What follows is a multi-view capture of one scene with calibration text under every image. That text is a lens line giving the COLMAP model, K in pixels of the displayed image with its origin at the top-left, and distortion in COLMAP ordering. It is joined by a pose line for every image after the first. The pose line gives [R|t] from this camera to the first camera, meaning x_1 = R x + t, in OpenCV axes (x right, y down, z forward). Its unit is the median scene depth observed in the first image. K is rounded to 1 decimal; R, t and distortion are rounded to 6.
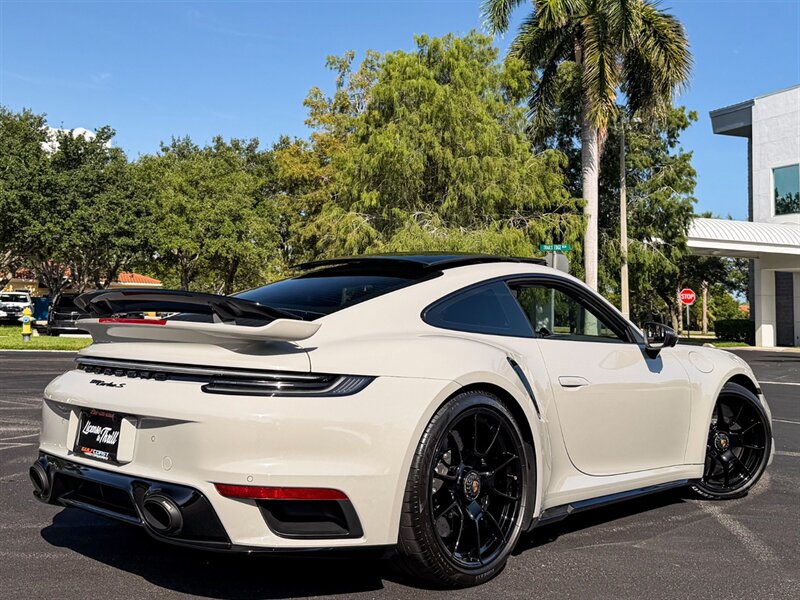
lens RADIAL K [[929.5, 0, 394.5], [0, 929.5, 217.7], [0, 0, 1]] dist [0.225043, -0.517995]
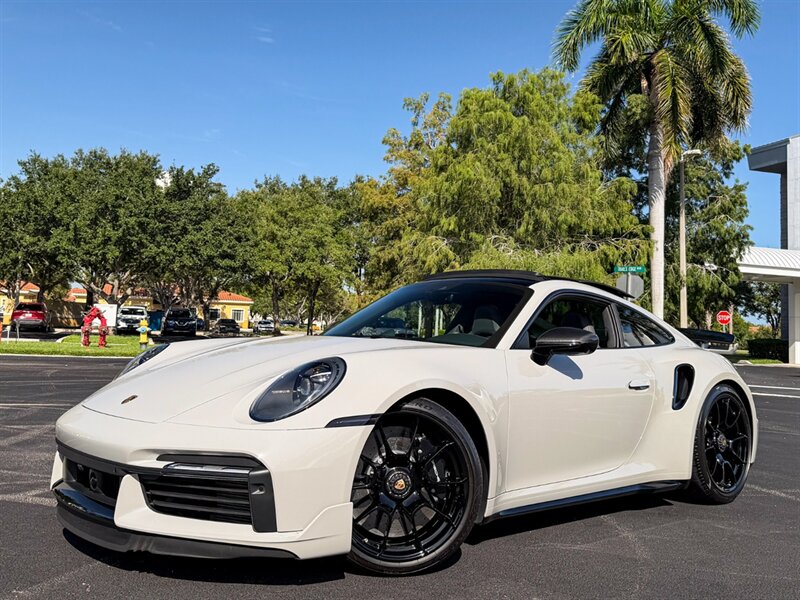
lens RADIAL K [[773.6, 0, 382.0], [0, 773.6, 251.4], [0, 0, 1]] dist [0.243112, -0.575498]
pose [[0.997138, 0.006086, -0.075354, -0.029648], [-0.005861, 0.999978, 0.003204, 0.007966], [0.075372, -0.002753, 0.997152, 0.075756]]
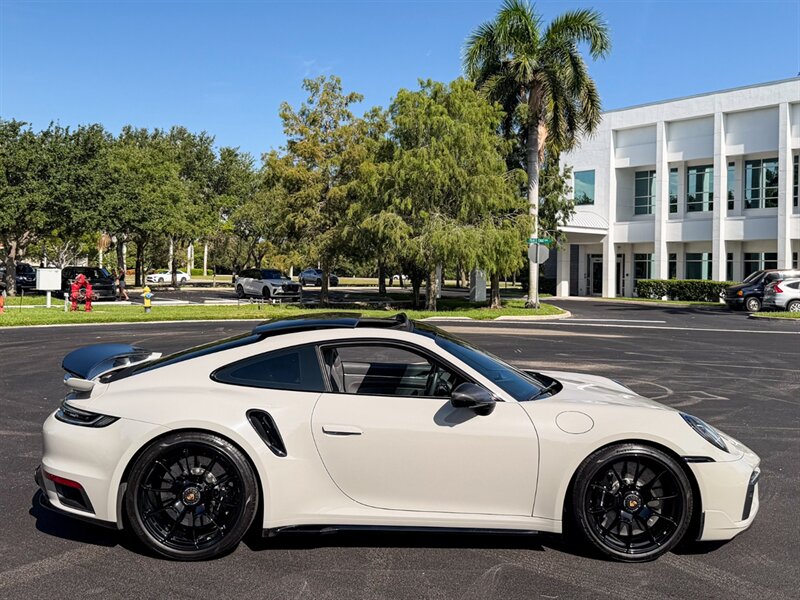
lens RADIAL K [[773.6, 0, 382.0], [0, 773.6, 251.4], [0, 0, 1]] dist [0.243112, -0.575498]
pose [[0.955980, -0.004124, 0.293404, -0.319517], [-0.021127, 0.996339, 0.082839, -0.036048], [-0.292671, -0.085391, 0.952393, -0.066261]]
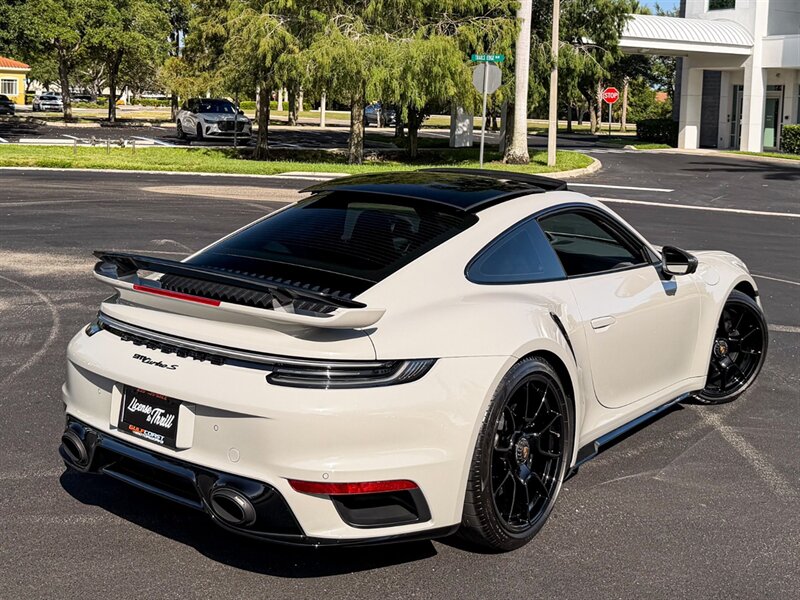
lens RADIAL K [[1015.7, 0, 378.2], [0, 1015.7, 157.6], [0, 0, 1]] dist [0.241379, -0.637144]
pose [[0.996157, 0.002516, 0.087544, -0.018978], [-0.016401, 0.987263, 0.158252, -0.022113], [-0.086031, -0.159080, 0.983510, -0.001517]]
